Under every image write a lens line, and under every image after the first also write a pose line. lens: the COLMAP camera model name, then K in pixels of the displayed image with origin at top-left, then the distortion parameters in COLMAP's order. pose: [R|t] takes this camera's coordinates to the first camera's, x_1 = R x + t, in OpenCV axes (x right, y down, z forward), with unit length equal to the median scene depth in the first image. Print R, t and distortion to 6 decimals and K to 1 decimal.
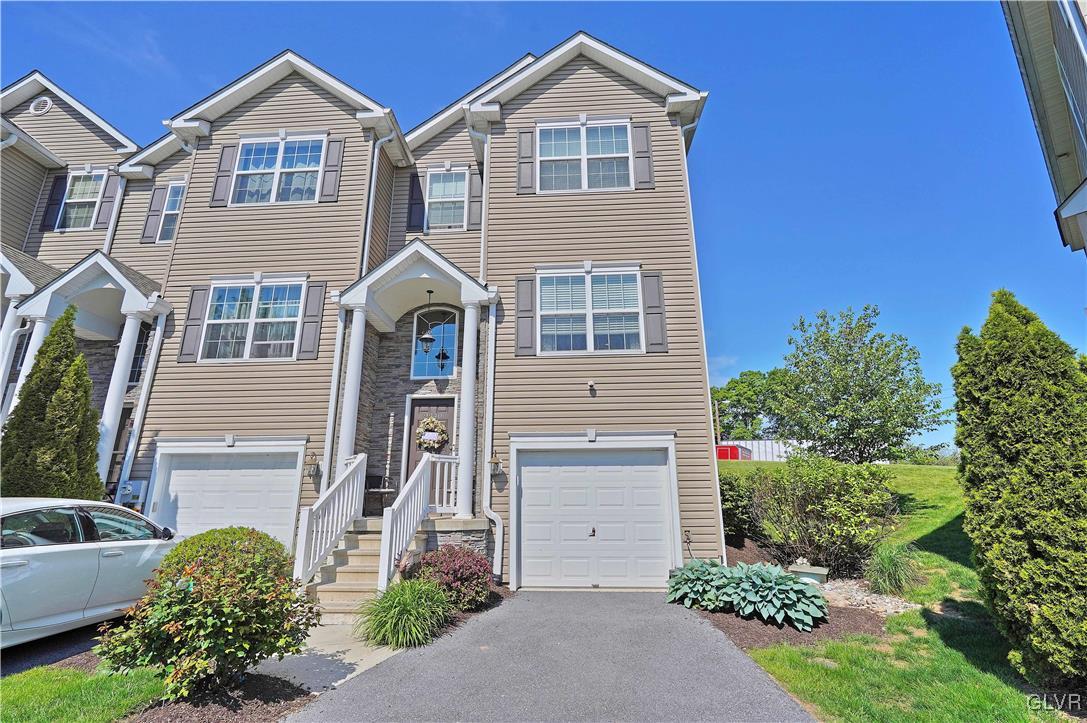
lens RADIAL K [[491.7, 0, 541.1], [0, 491.7, 363.7], [0, 0, 1]] dist [-0.010475, 0.006053]
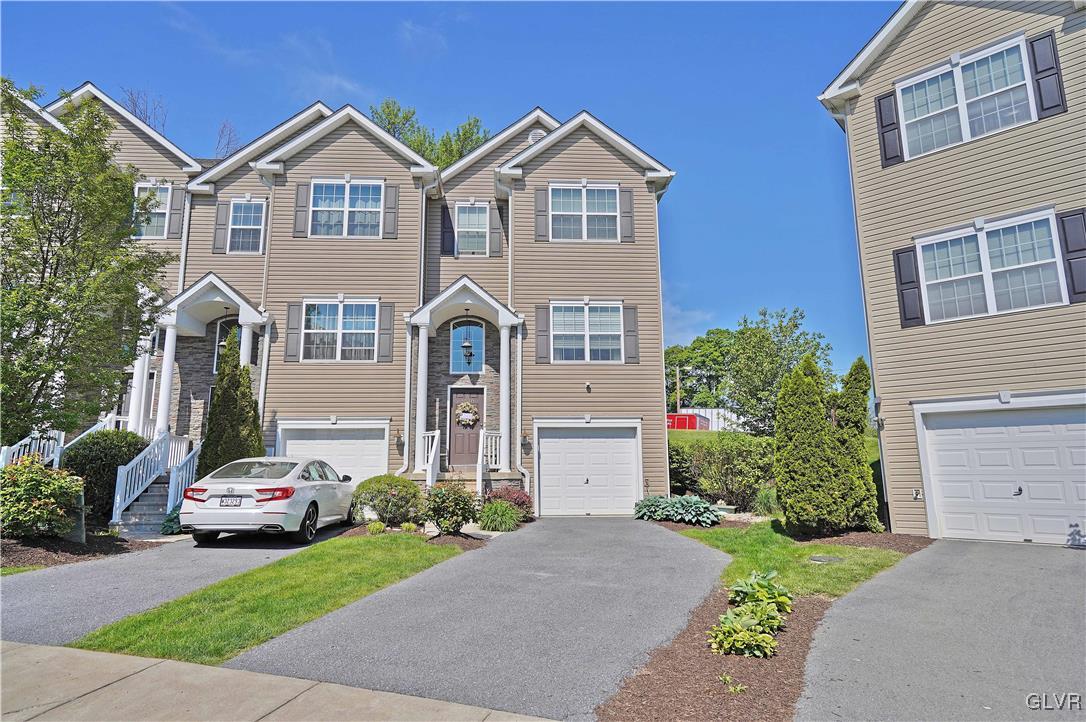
lens RADIAL K [[615.2, 0, 538.3], [0, 615.2, 366.4], [0, 0, 1]] dist [-0.000538, 0.000040]
pose [[0.993372, 0.017722, 0.113569, -0.236716], [-0.028927, 0.994787, 0.097783, -0.173426], [-0.111245, -0.100420, 0.988706, -0.745192]]
